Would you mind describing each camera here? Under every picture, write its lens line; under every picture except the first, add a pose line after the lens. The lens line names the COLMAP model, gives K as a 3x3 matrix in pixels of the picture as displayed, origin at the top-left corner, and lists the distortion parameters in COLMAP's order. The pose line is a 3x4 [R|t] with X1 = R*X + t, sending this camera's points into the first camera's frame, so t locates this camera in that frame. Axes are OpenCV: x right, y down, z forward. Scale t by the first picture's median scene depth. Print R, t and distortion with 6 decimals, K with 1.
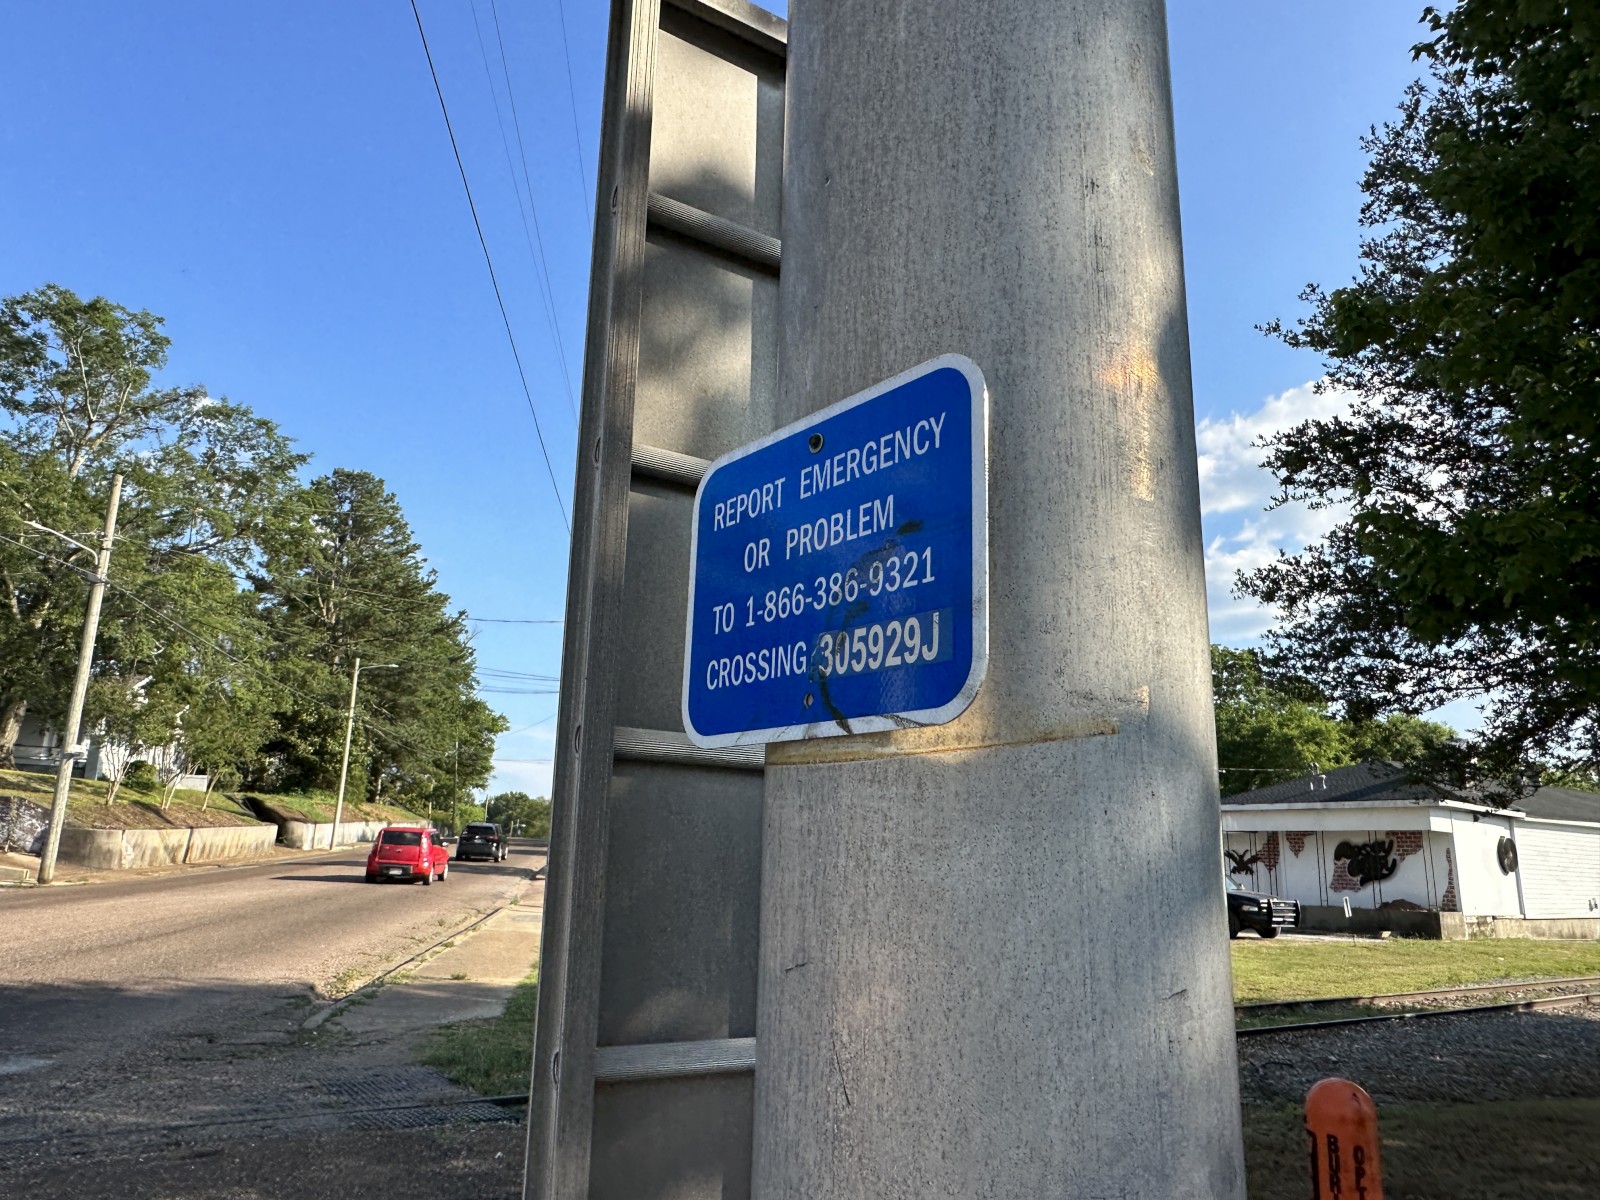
lens RADIAL K [[1074.0, 0, 792.6], [0, 1074.0, 599.9], [0, 0, 1]] dist [-0.011573, -0.001409]
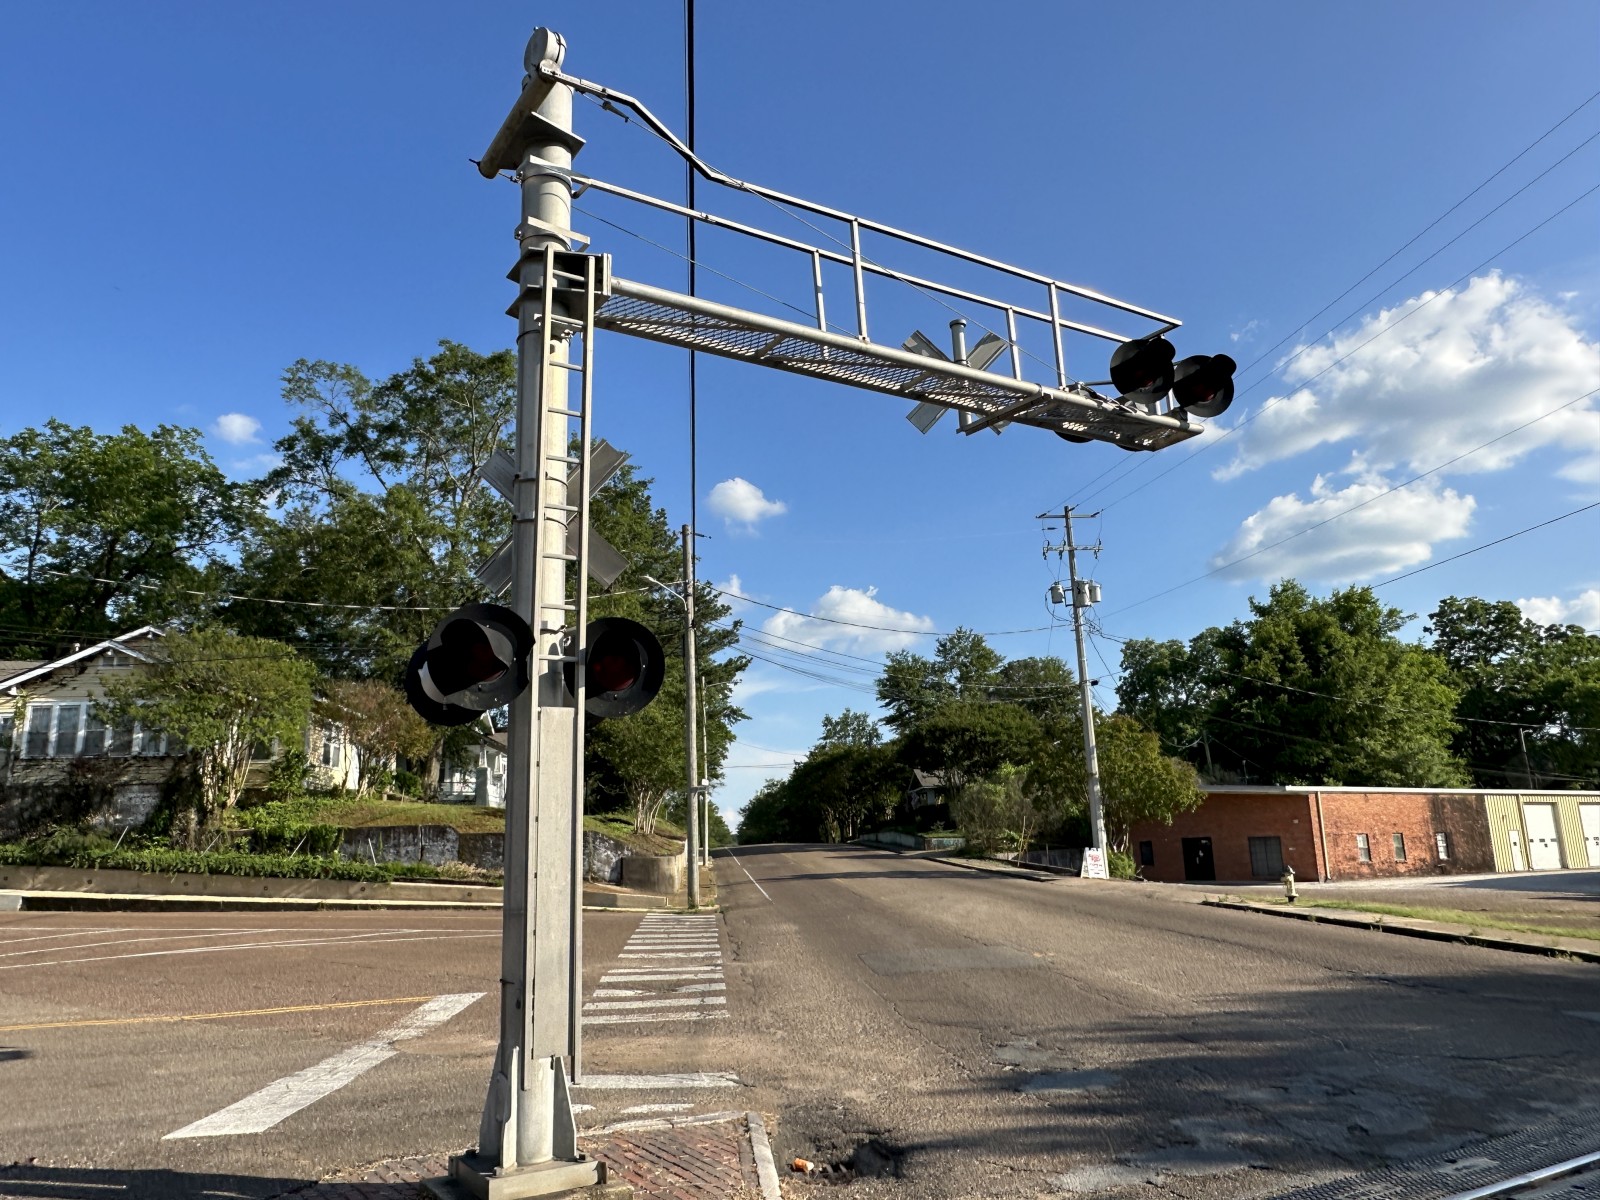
lens RADIAL K [[1146.2, 0, 799.9], [0, 1146.2, 584.4], [0, 0, 1]] dist [-0.003875, -0.001237]
pose [[0.995823, -0.071763, -0.056458, -0.275285], [0.071976, 0.997405, 0.001737, -0.031010], [0.056187, -0.005793, 0.998403, -0.085269]]
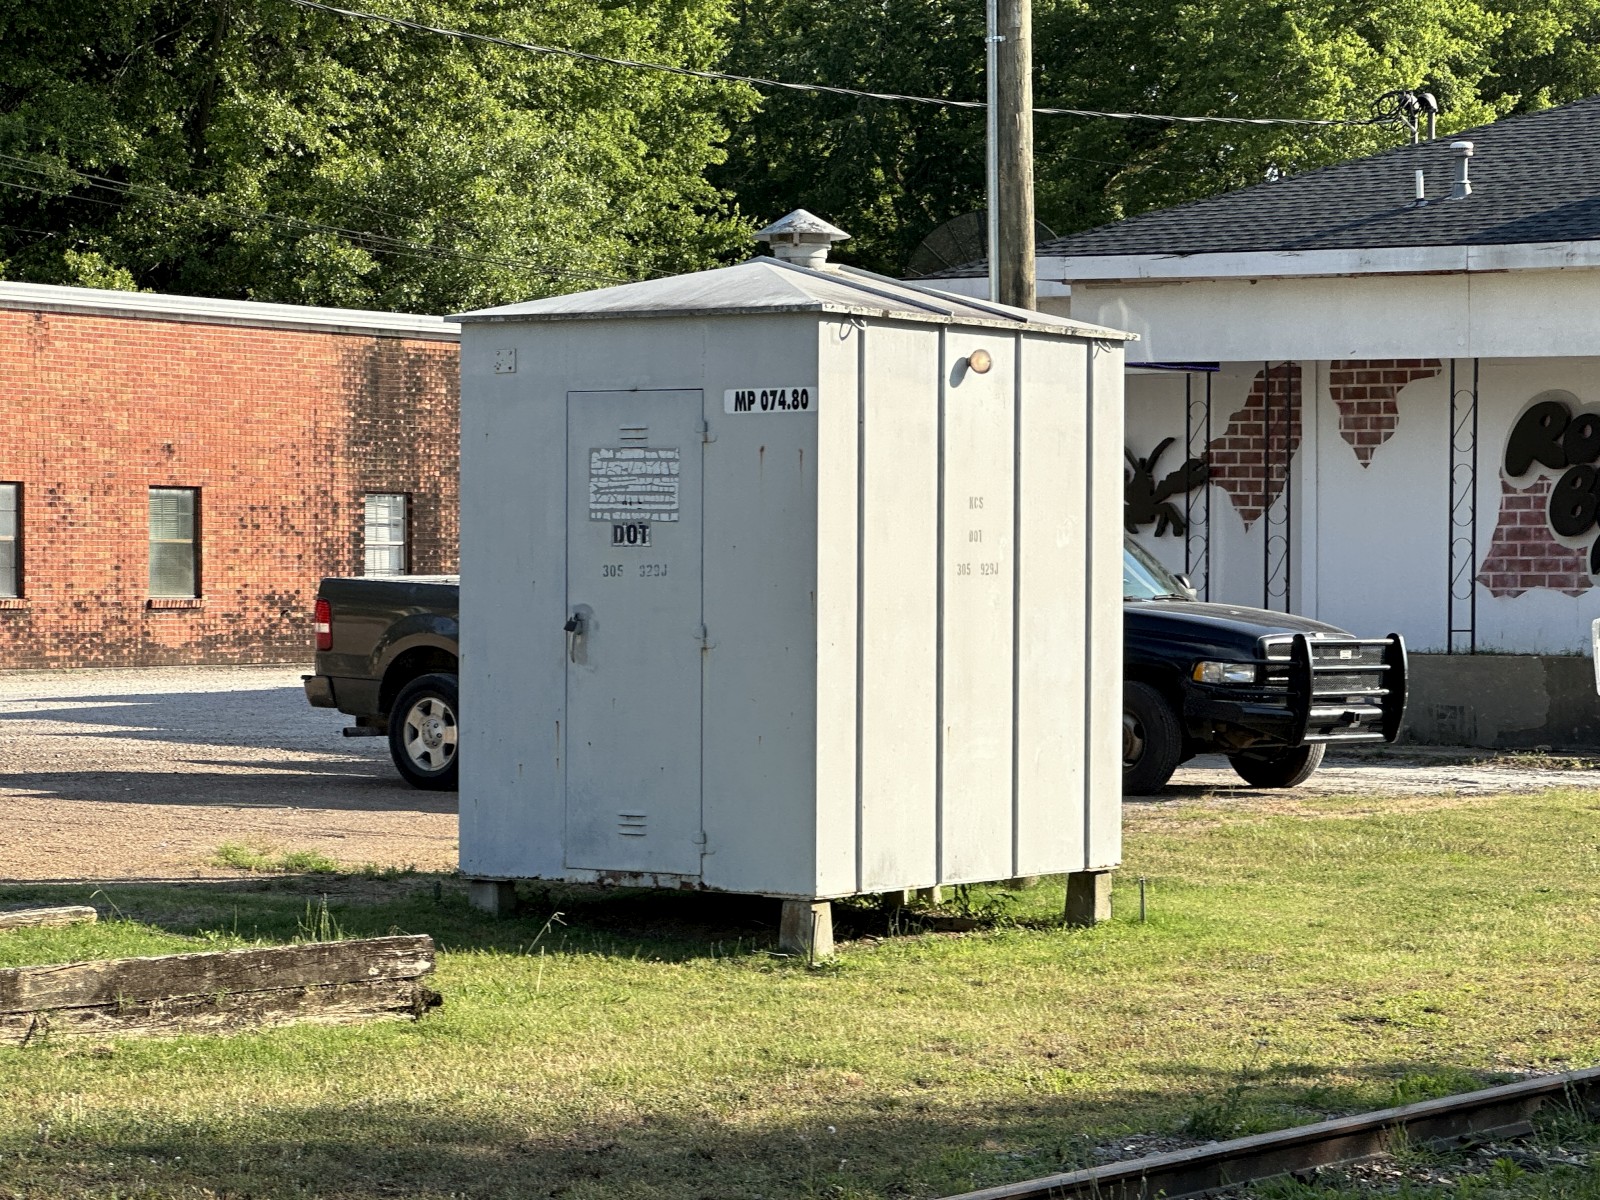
lens RADIAL K [[4452.9, 0, 885.5], [0, 4452.9, 601.1], [0, 0, 1]] dist [0.093488, 1.433678]
pose [[0.933829, -0.028068, 0.356618, -0.001243], [-0.064457, 0.967397, 0.244925, 0.016781], [-0.351866, -0.251704, 0.901574, 0.066373]]
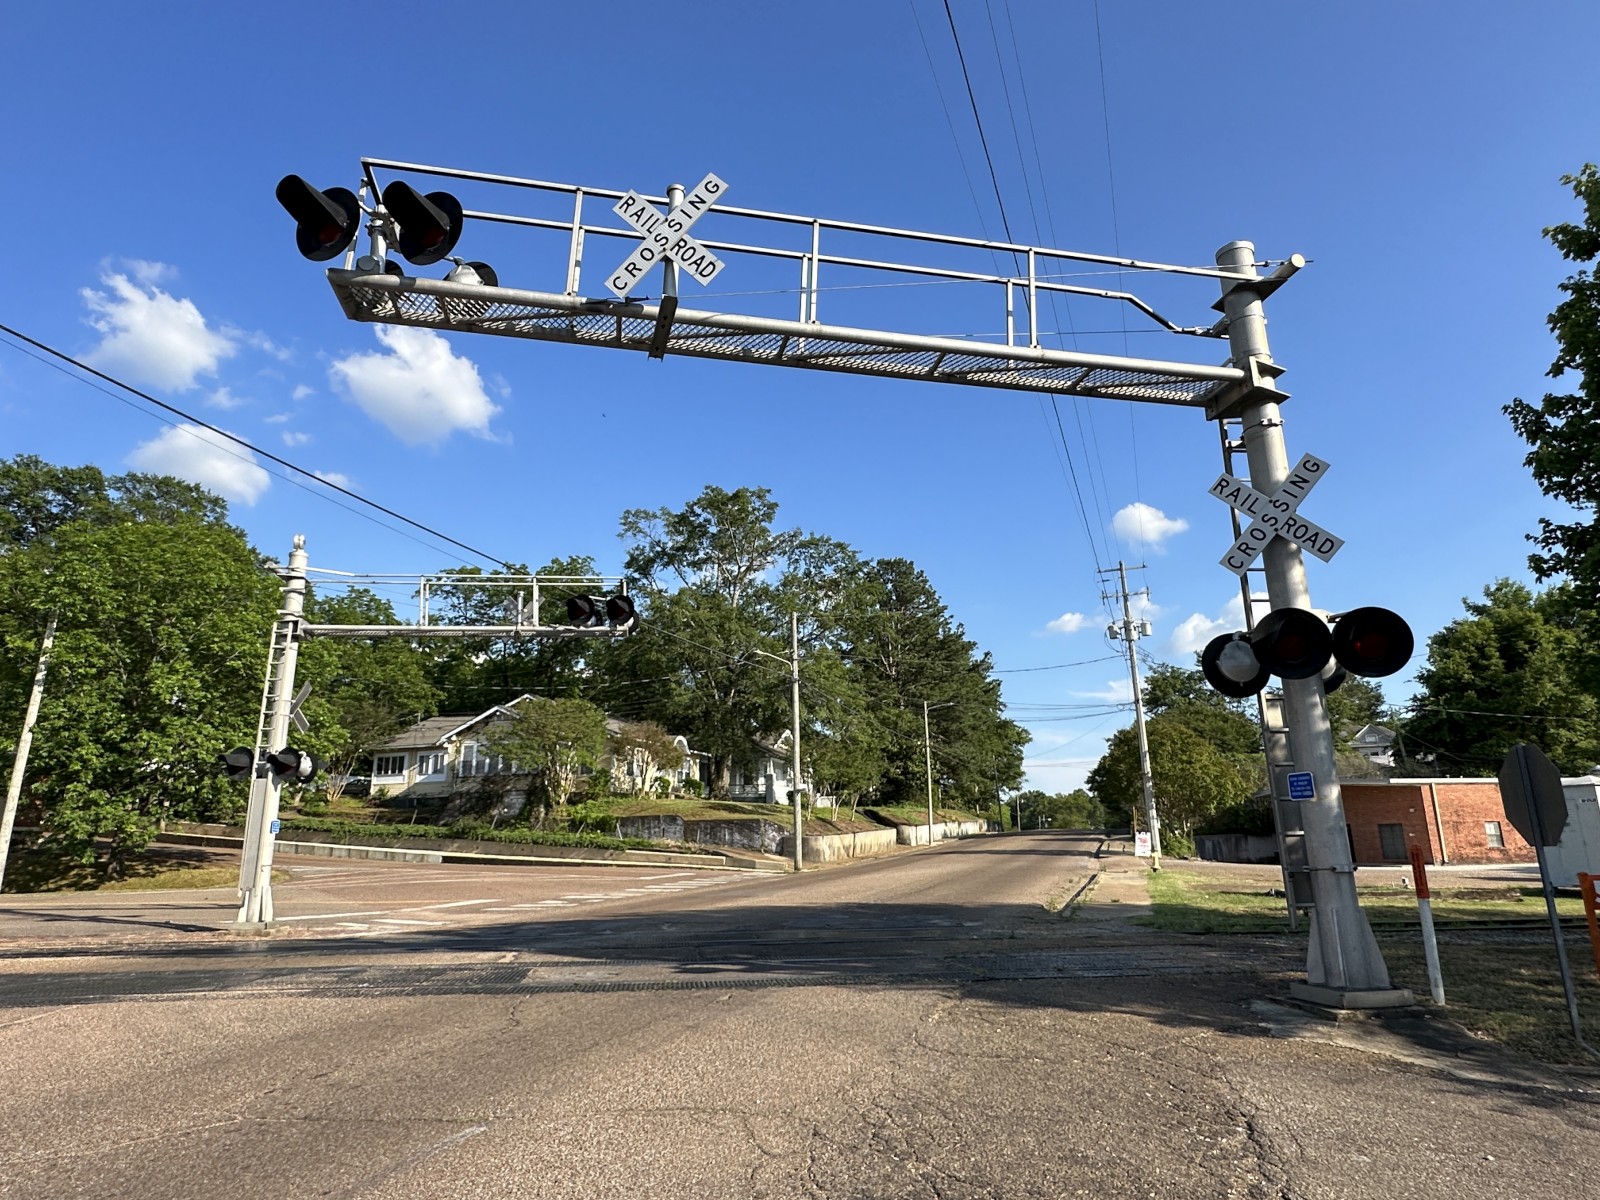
lens RADIAL K [[952.9, 0, 800.4], [0, 952.9, 602.6], [0, 0, 1]] dist [-0.004519, 0.000592]
pose [[0.884423, -0.157389, -0.439346, 0.001061], [0.150022, 0.987330, -0.051695, -0.033594], [0.441916, -0.020191, 0.896829, -0.157561]]
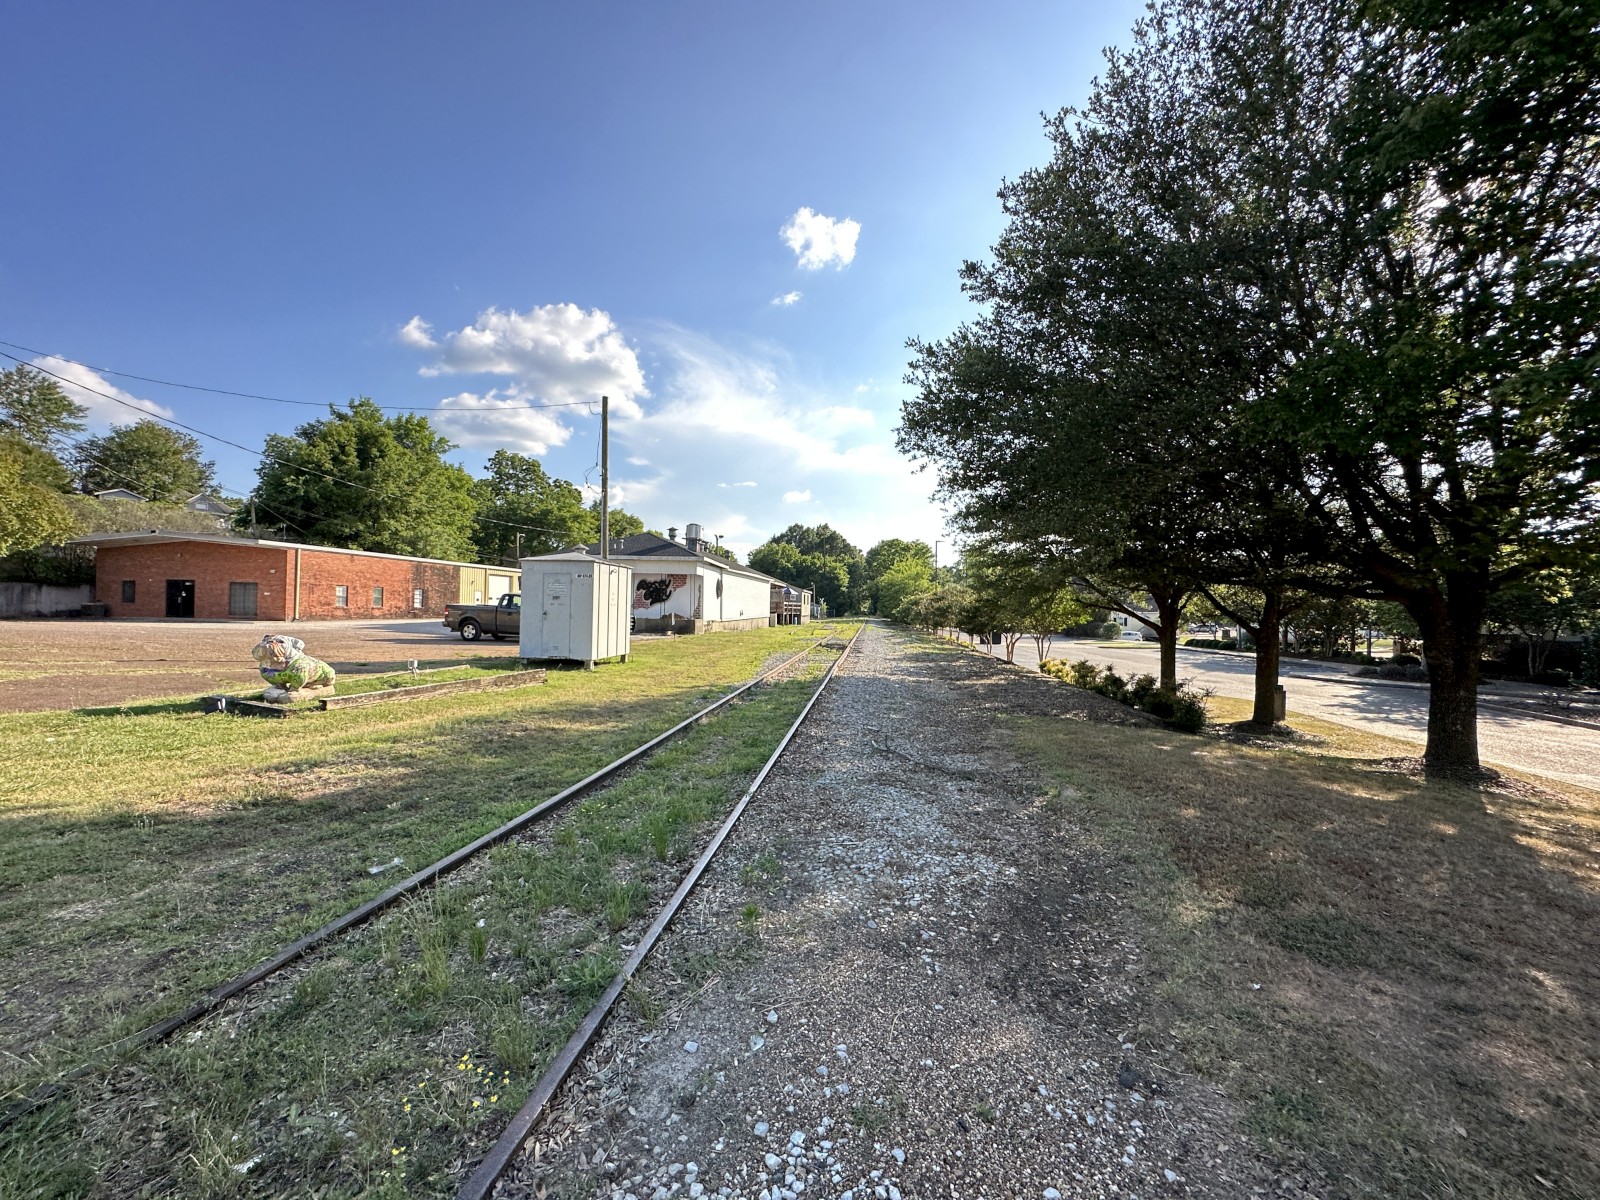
lens RADIAL K [[641.9, 0, 792.5], [0, 641.9, 603.2], [0, 0, 1]] dist [-0.001436, -0.000194]
pose [[0.676317, -0.011328, 0.736524, -0.035564], [-0.177218, 0.968011, 0.177620, 0.029400], [-0.714975, -0.250653, 0.652675, 0.119440]]
